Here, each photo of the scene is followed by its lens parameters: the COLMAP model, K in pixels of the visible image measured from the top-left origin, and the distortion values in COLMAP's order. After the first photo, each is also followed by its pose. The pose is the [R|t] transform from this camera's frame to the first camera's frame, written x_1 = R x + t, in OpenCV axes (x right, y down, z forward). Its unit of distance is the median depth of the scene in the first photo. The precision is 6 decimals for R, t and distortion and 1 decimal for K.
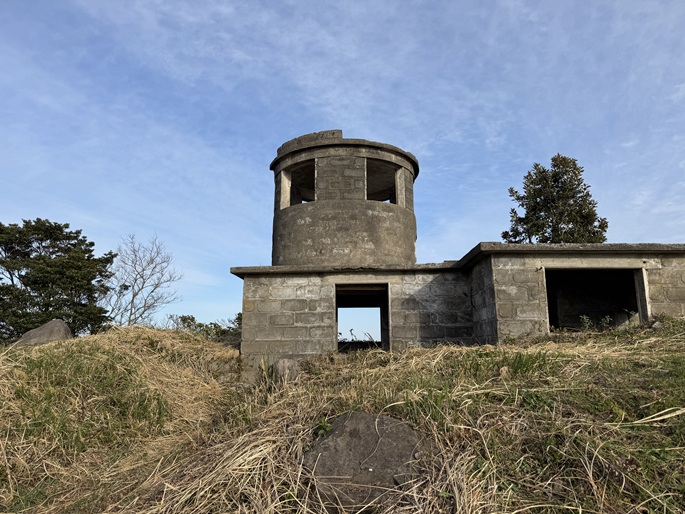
lens RADIAL K [[522.0, 0, 342.5], [0, 522.0, 257.0], [0, 0, 1]] dist [0.000500, -0.001814]
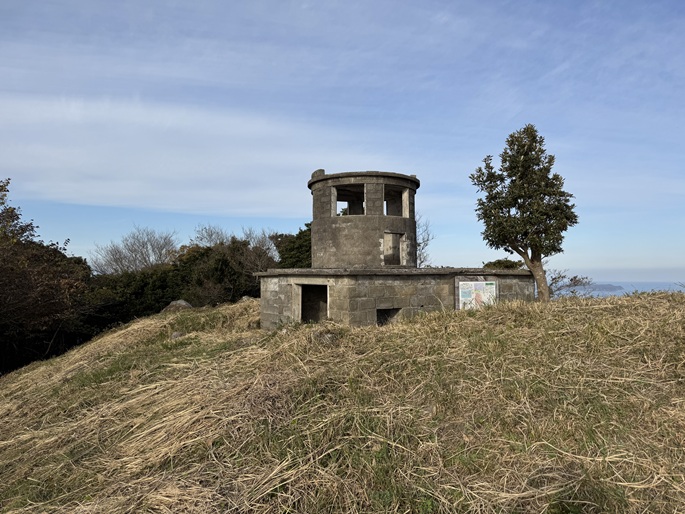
lens RADIAL K [[522.0, 0, 342.5], [0, 522.0, 257.0], [0, 0, 1]] dist [0.000500, -0.001814]
pose [[0.537530, -0.014680, -0.843117, 0.161670], [0.165406, 0.982260, 0.088352, -0.015505], [0.826863, -0.186949, 0.530422, 0.026894]]
